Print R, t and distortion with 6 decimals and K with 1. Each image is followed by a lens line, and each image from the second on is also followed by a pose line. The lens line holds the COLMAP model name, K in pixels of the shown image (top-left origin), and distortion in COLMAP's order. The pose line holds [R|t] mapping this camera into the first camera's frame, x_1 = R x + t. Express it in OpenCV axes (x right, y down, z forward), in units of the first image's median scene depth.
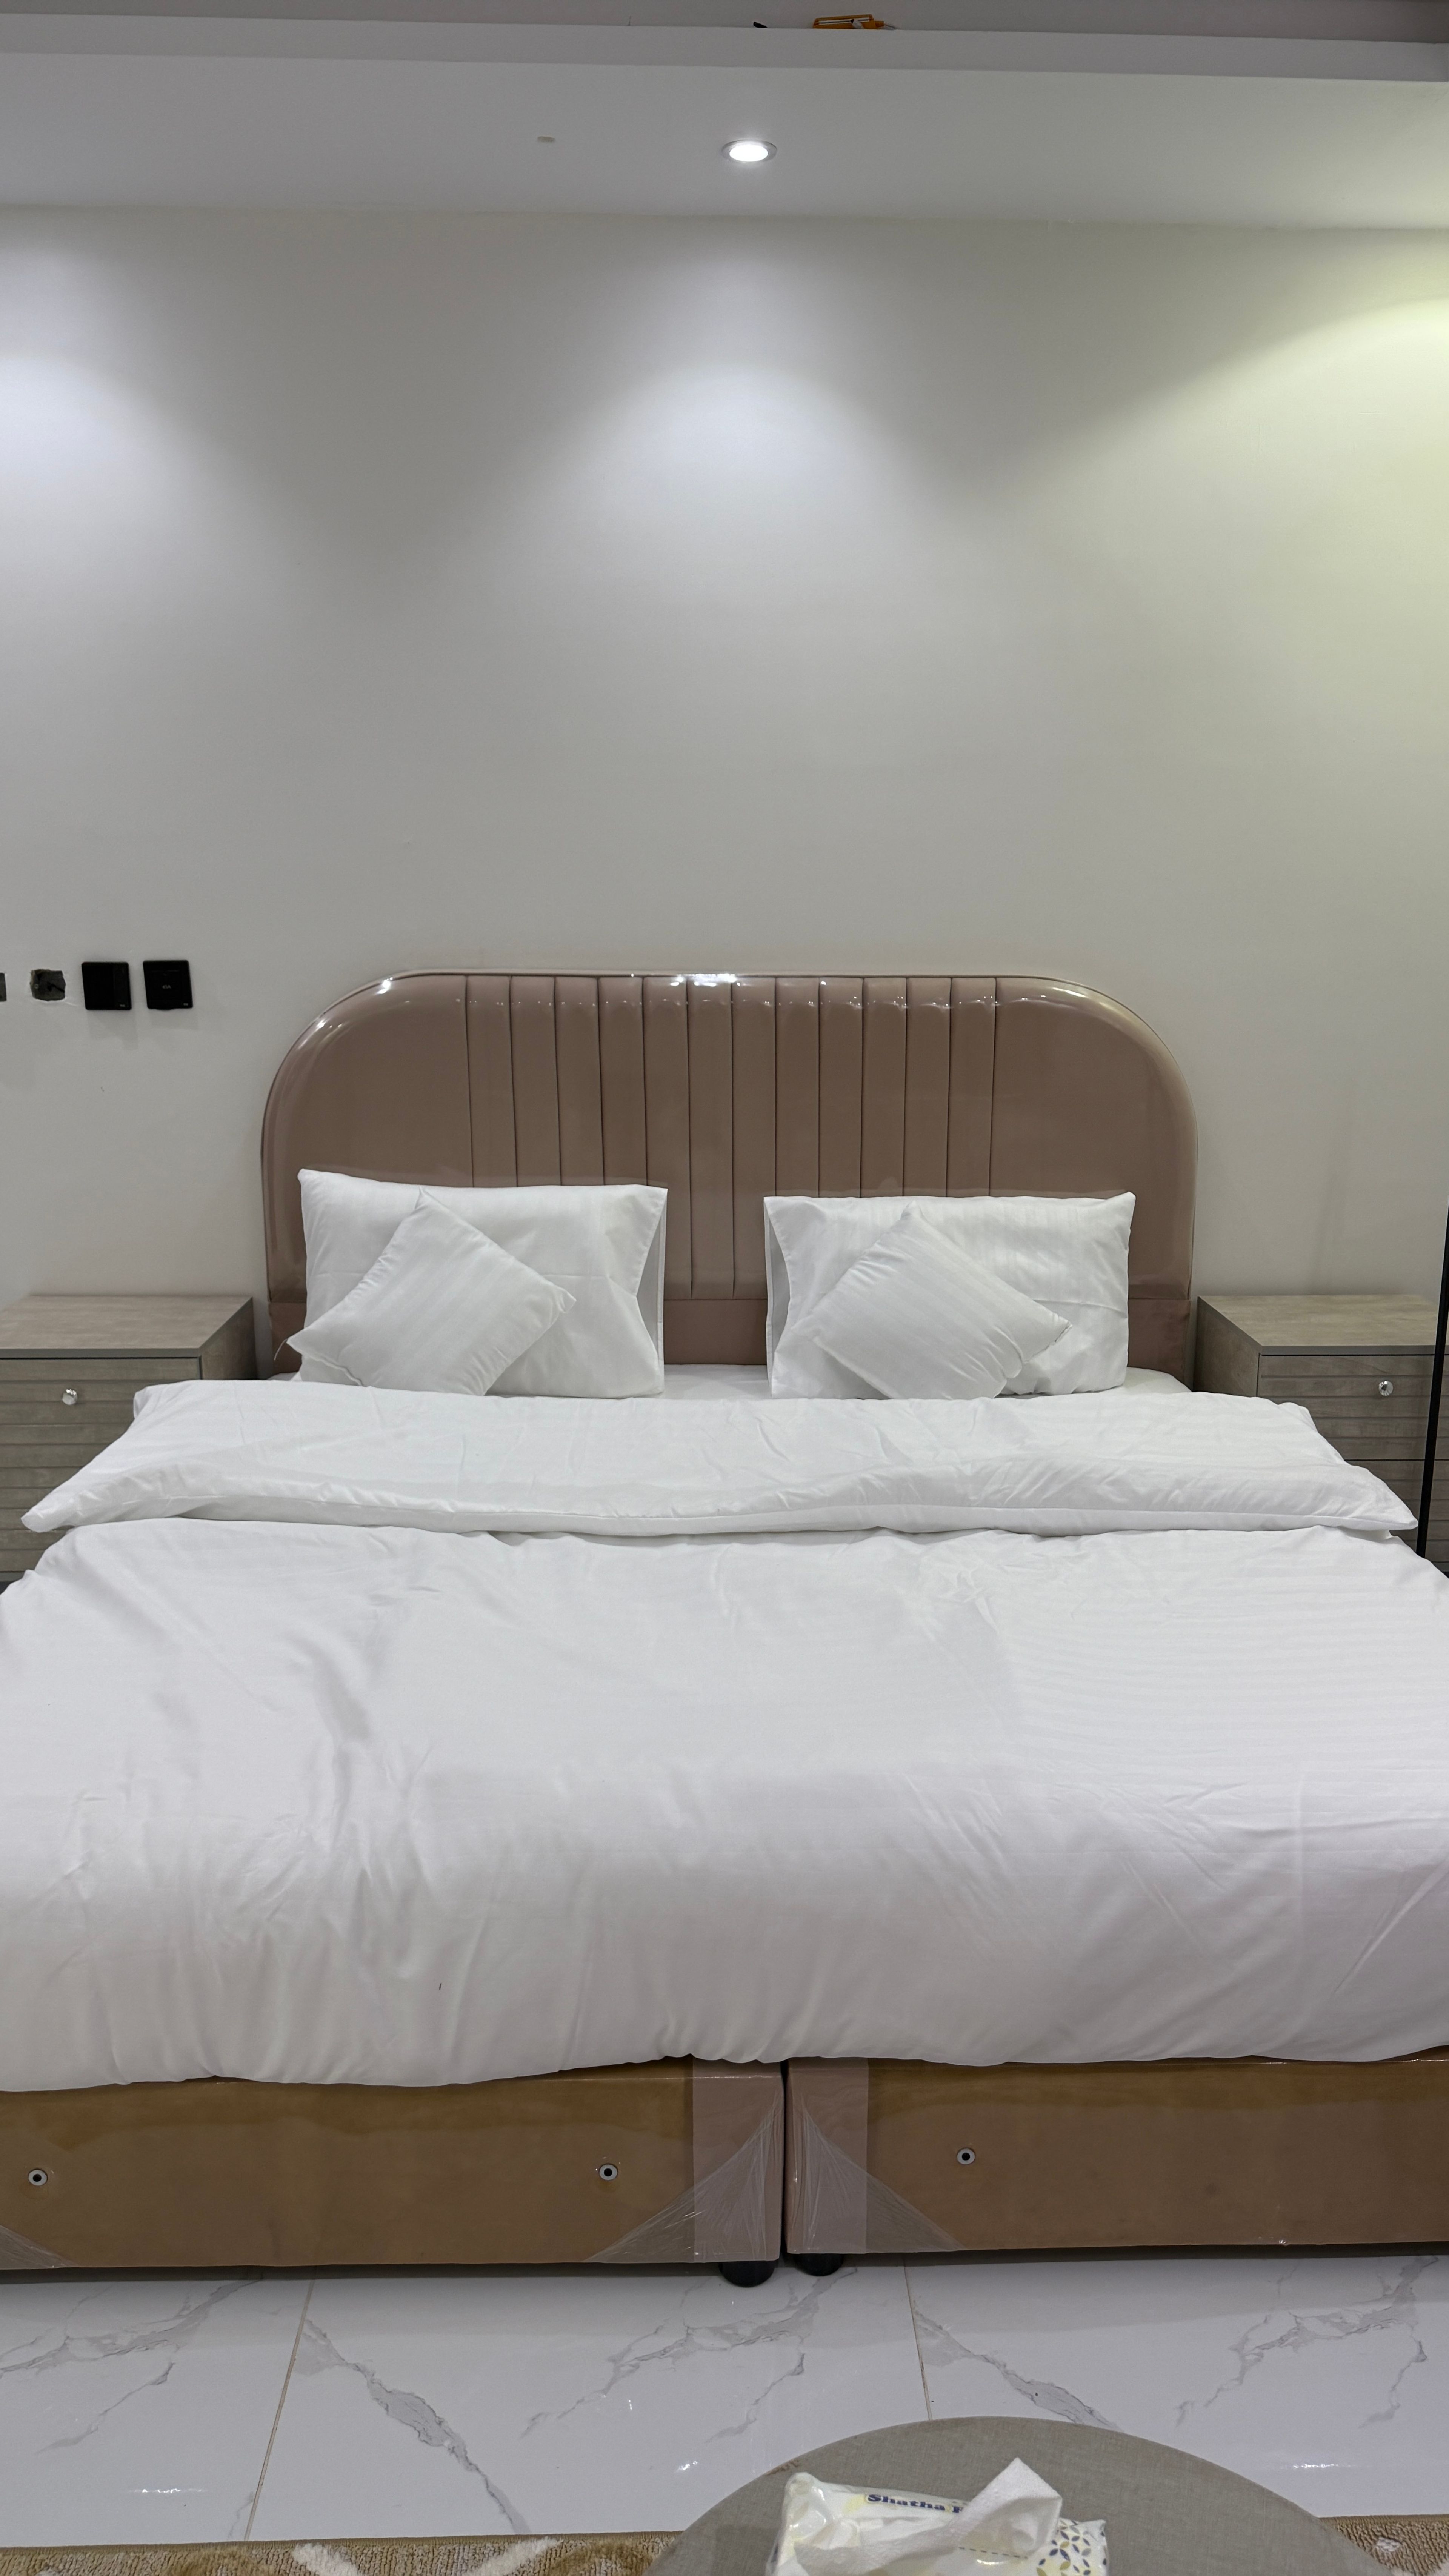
lens RADIAL K [[1807.6, 0, 724.5], [0, 1807.6, 1288.0], [0, 0, 1]] dist [0.056643, -0.062474]
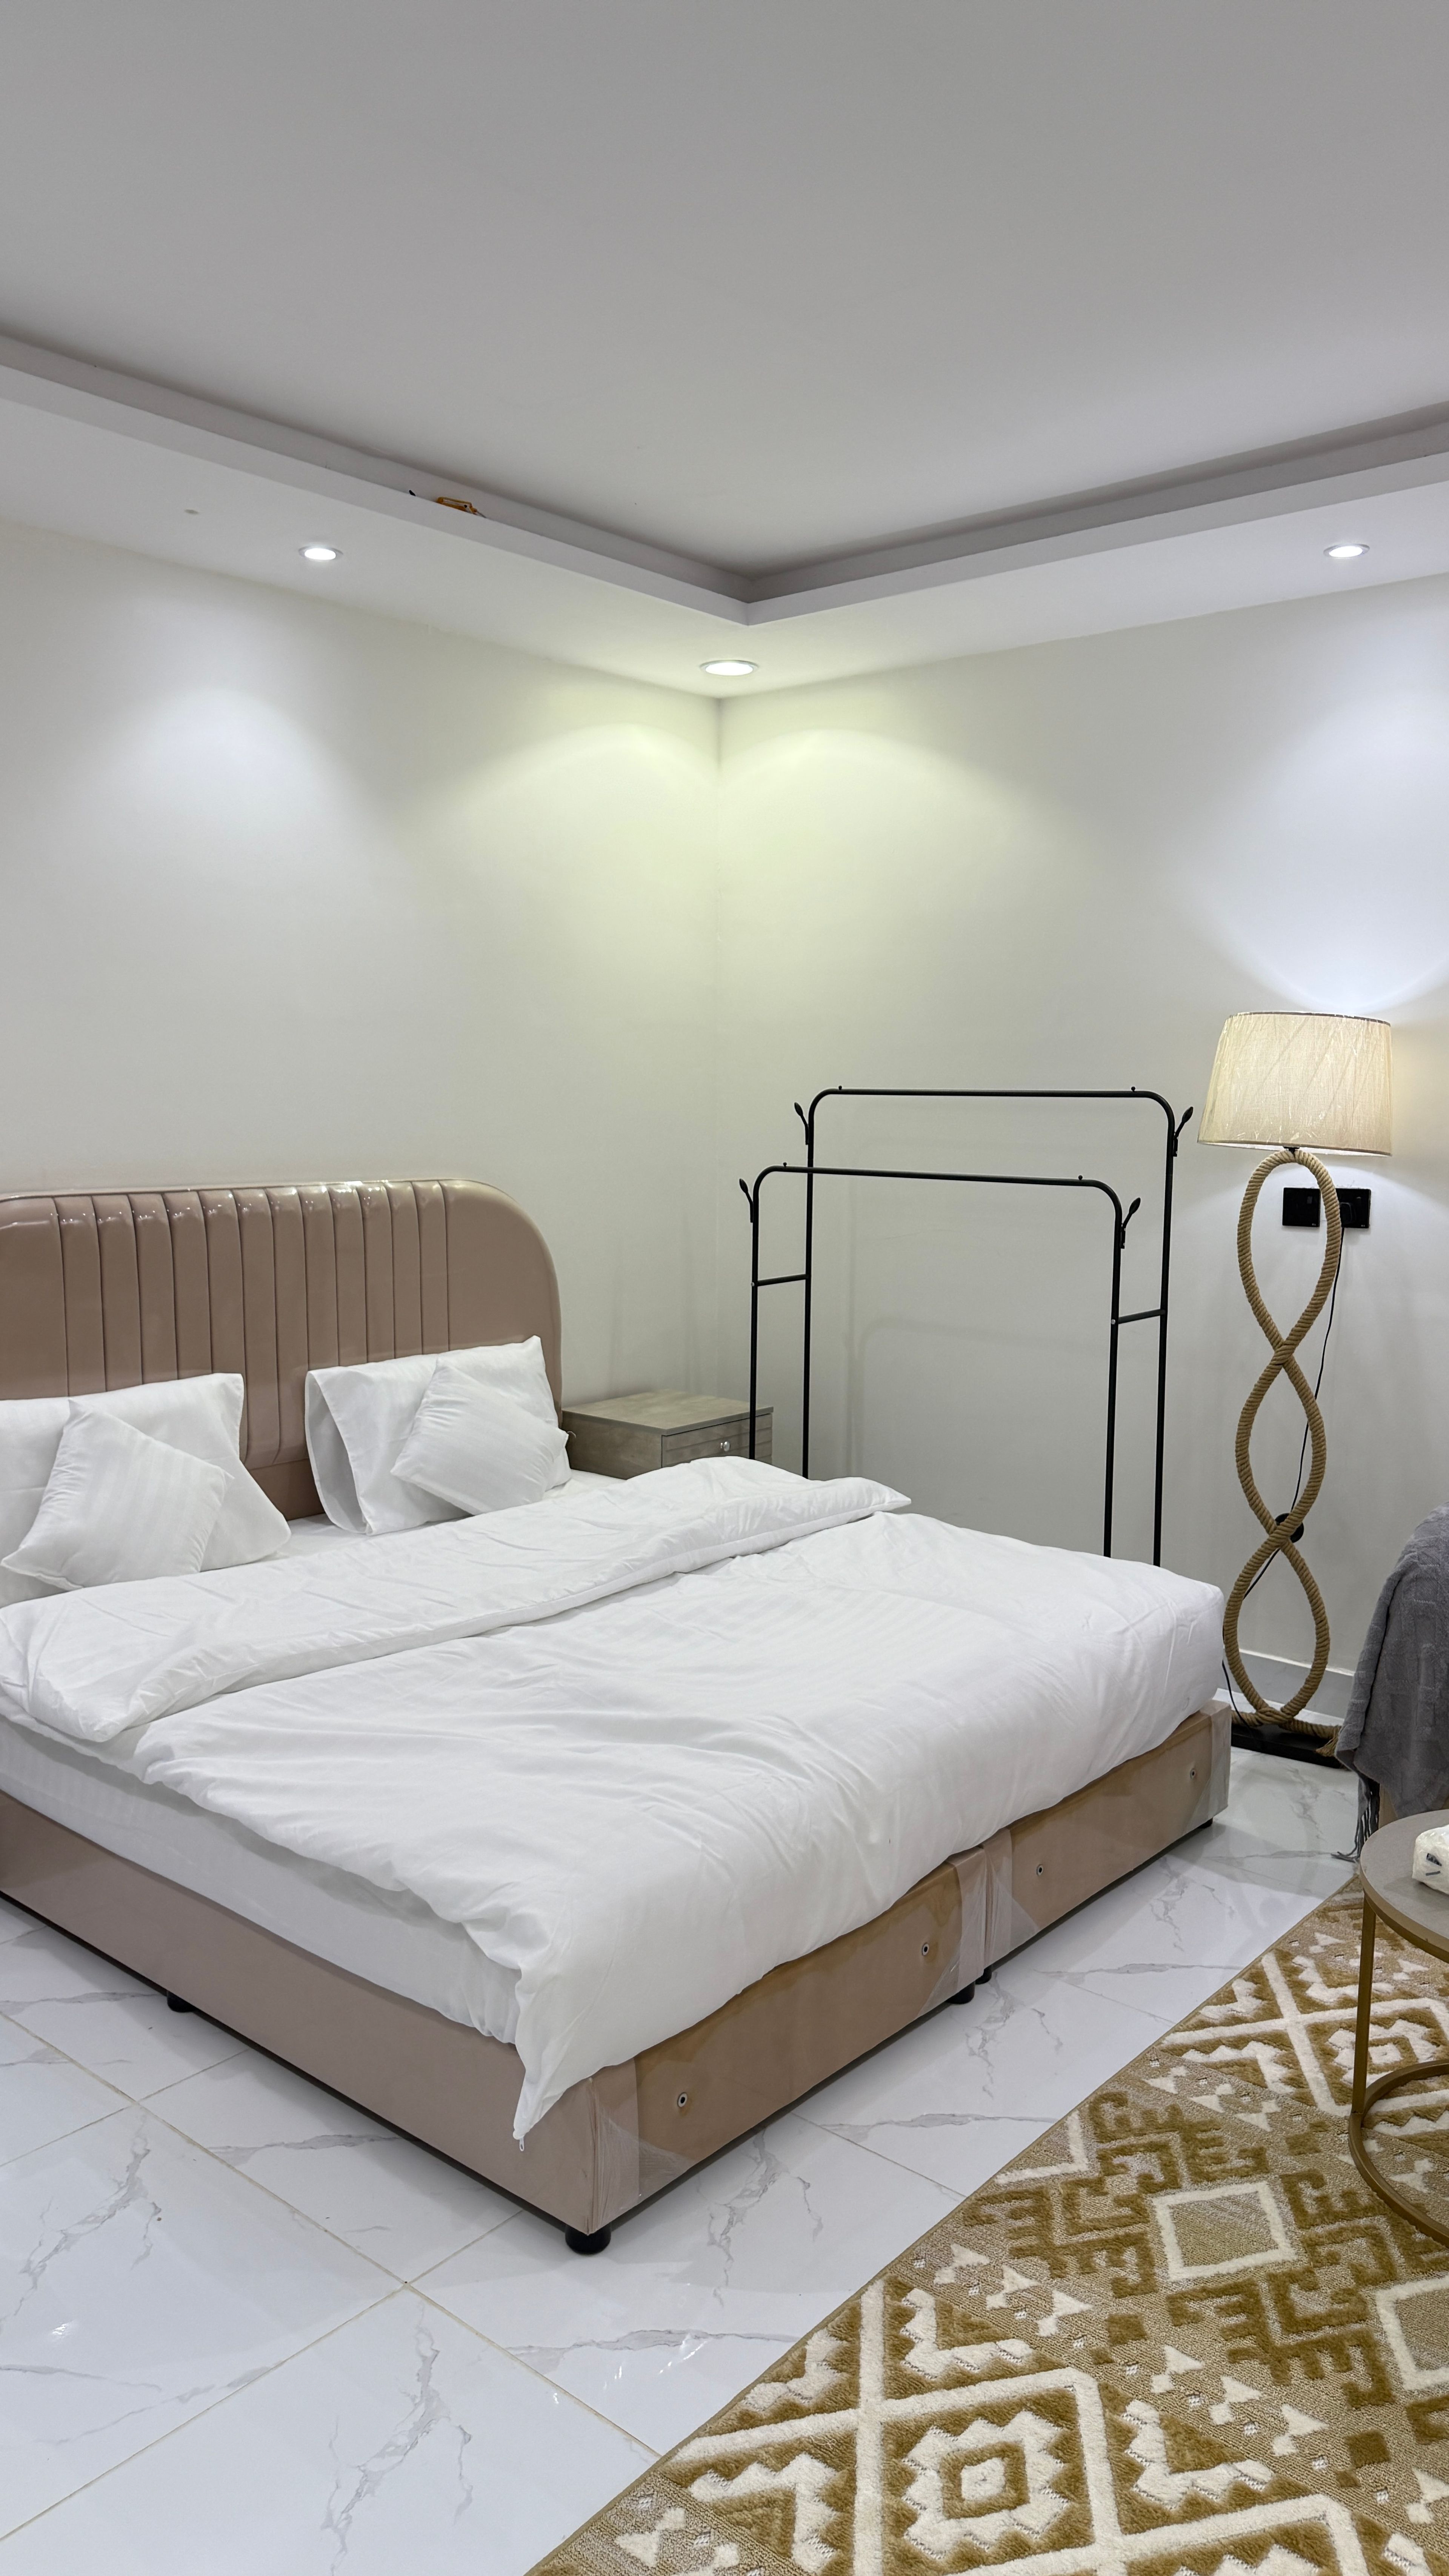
lens RADIAL K [[1810.2, 0, 724.5], [0, 1810.2, 1288.0], [0, 0, 1]] dist [0.075998, -0.042845]
pose [[0.678257, -0.087431, 0.729605, -0.880887], [0.157909, 0.987042, -0.028515, -0.037448], [-0.717658, 0.134552, 0.683274, -0.011293]]
